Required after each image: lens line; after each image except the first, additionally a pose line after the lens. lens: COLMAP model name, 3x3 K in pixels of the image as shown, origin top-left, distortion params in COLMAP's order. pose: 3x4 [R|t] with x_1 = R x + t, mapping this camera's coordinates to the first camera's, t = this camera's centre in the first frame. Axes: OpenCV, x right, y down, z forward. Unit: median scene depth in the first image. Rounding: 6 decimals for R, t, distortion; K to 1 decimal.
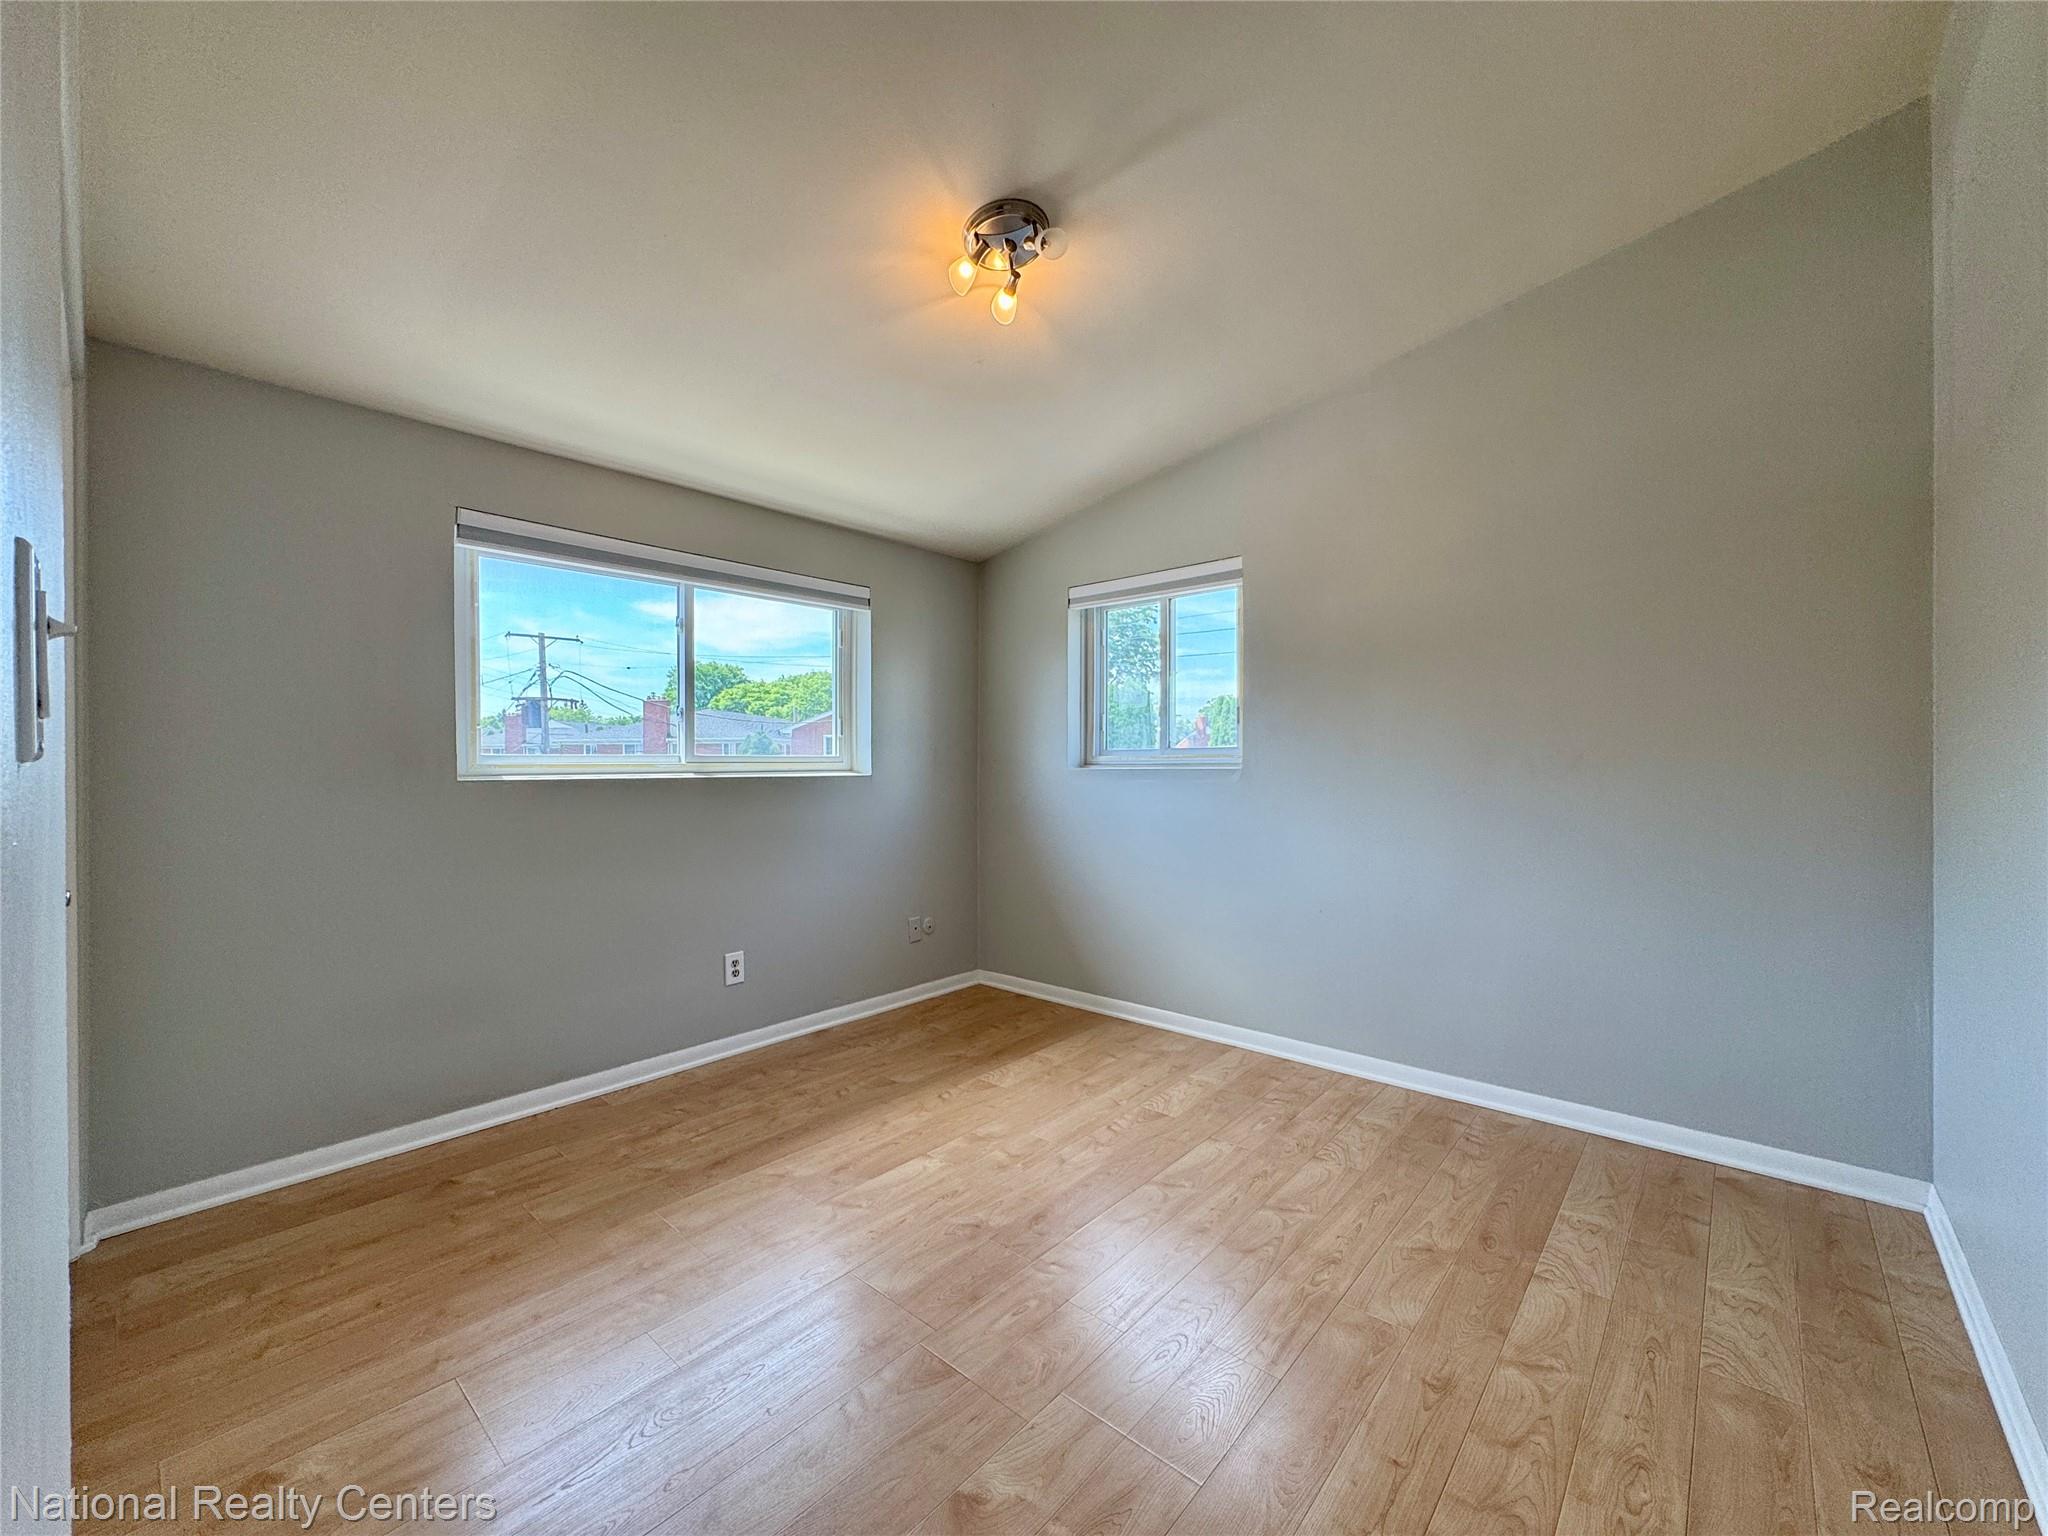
lens RADIAL K [[816.4, 0, 1012.1], [0, 816.4, 771.3], [0, 0, 1]] dist [-0.002766, -0.000402]
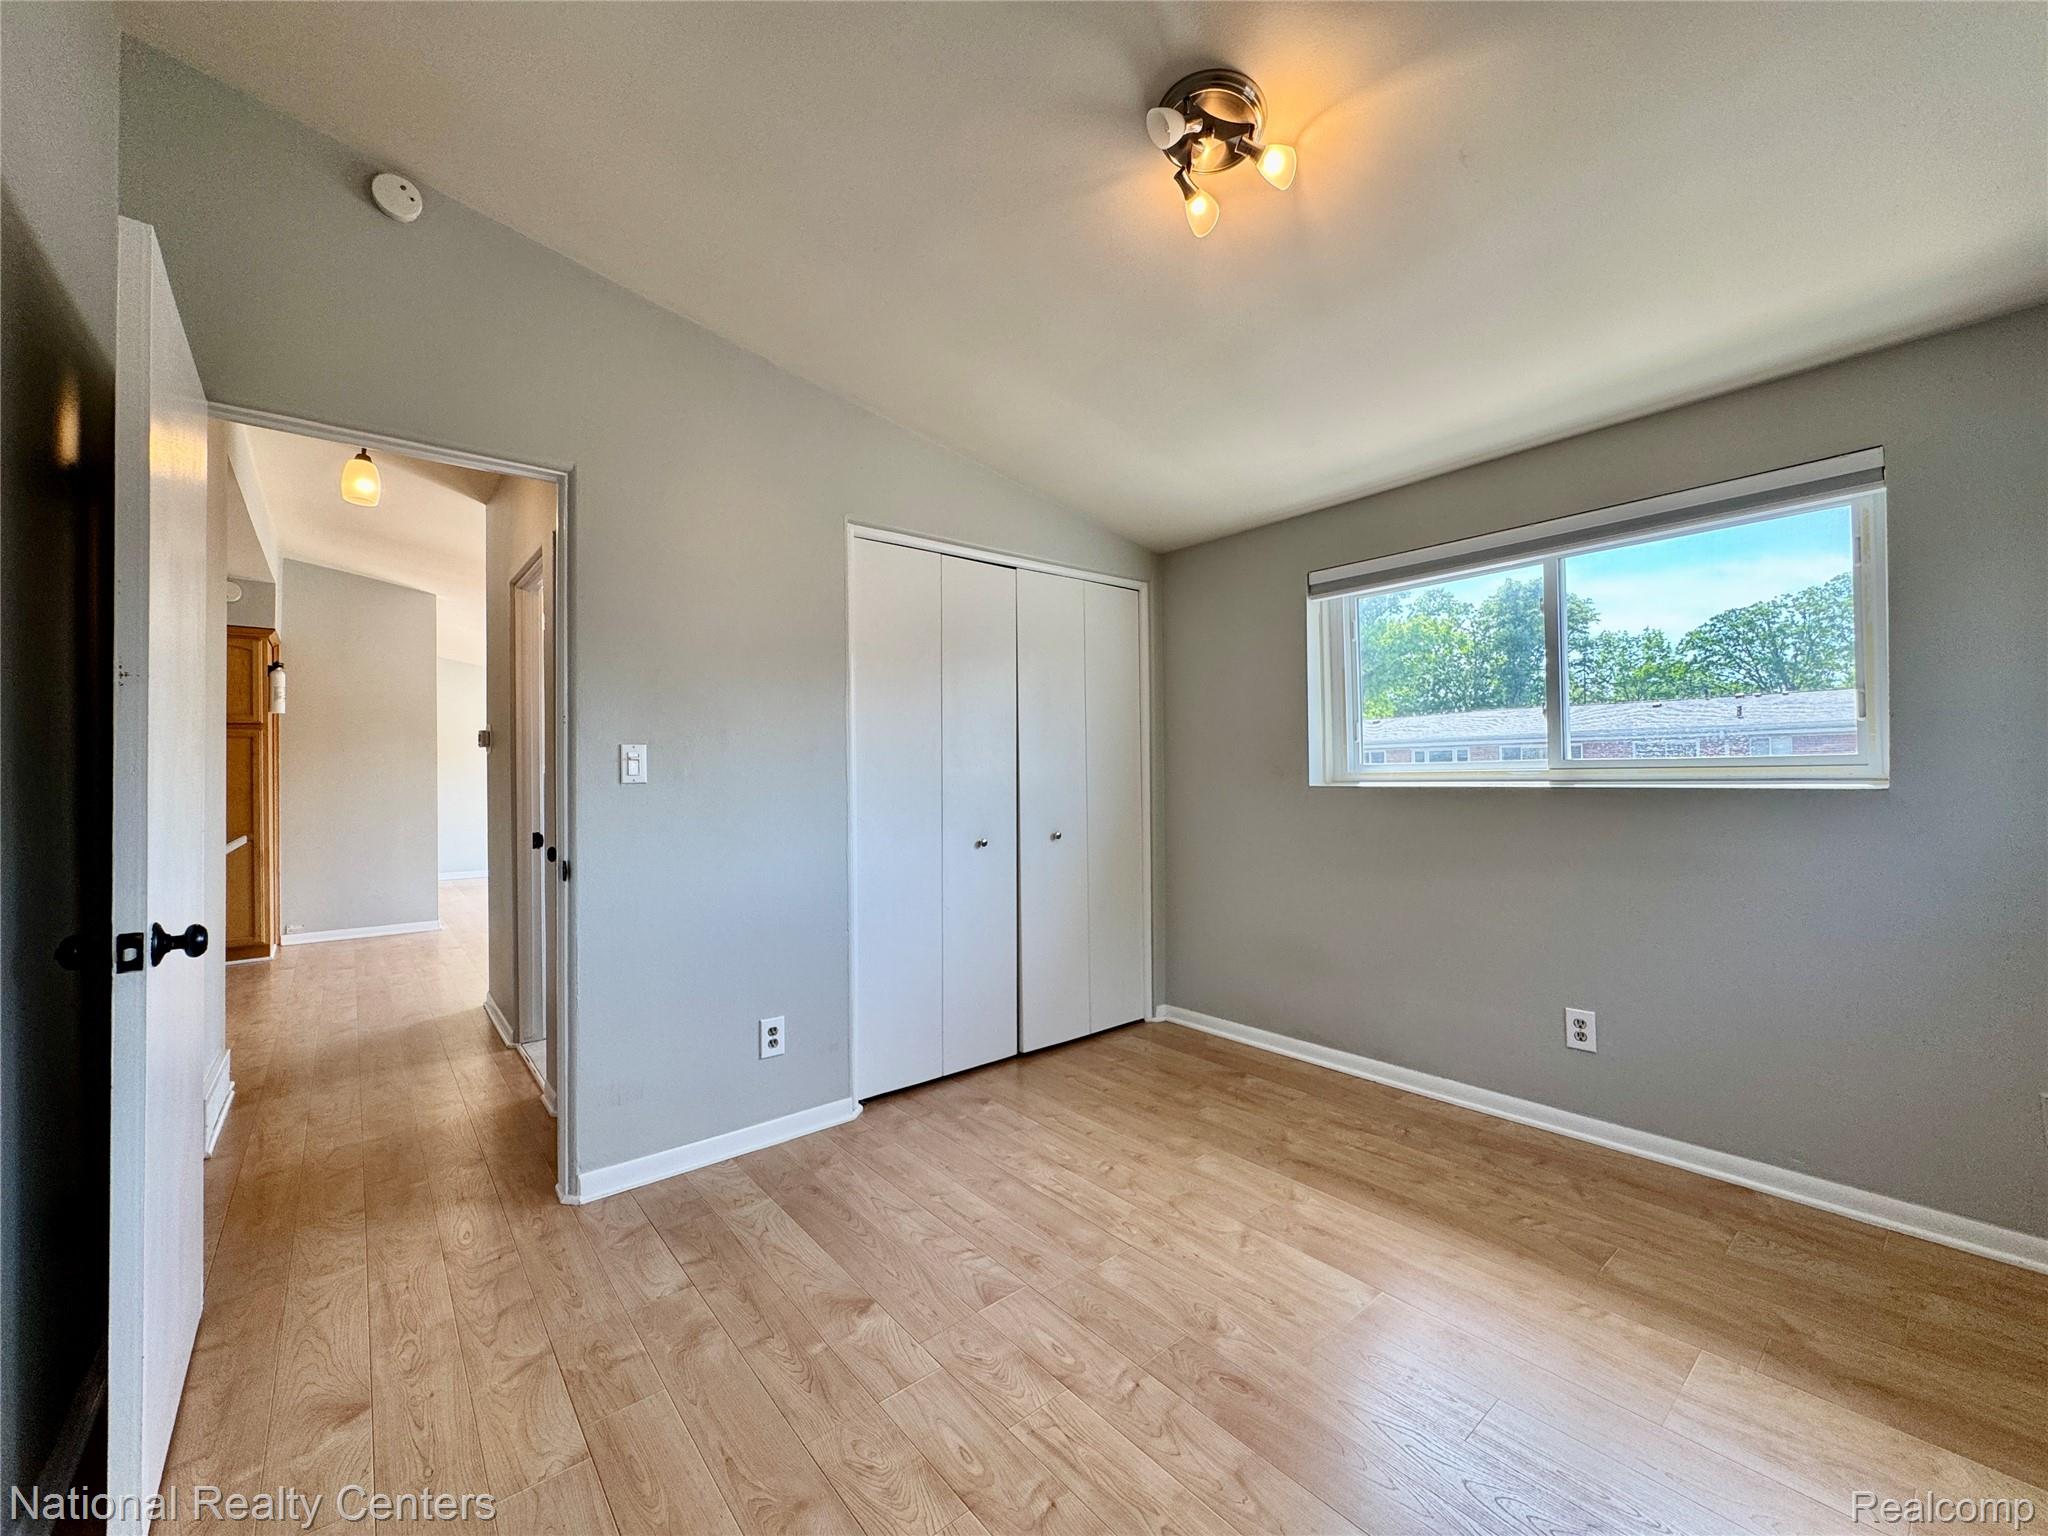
lens RADIAL K [[818.0, 0, 1025.5], [0, 818.0, 766.2], [0, 0, 1]] dist [-0.002269, -0.000067]
pose [[-0.145740, -0.003348, -0.989317, 0.620017], [0.005464, 0.999976, -0.004189, -0.015090], [0.989308, -0.006016, -0.145719, 0.701317]]
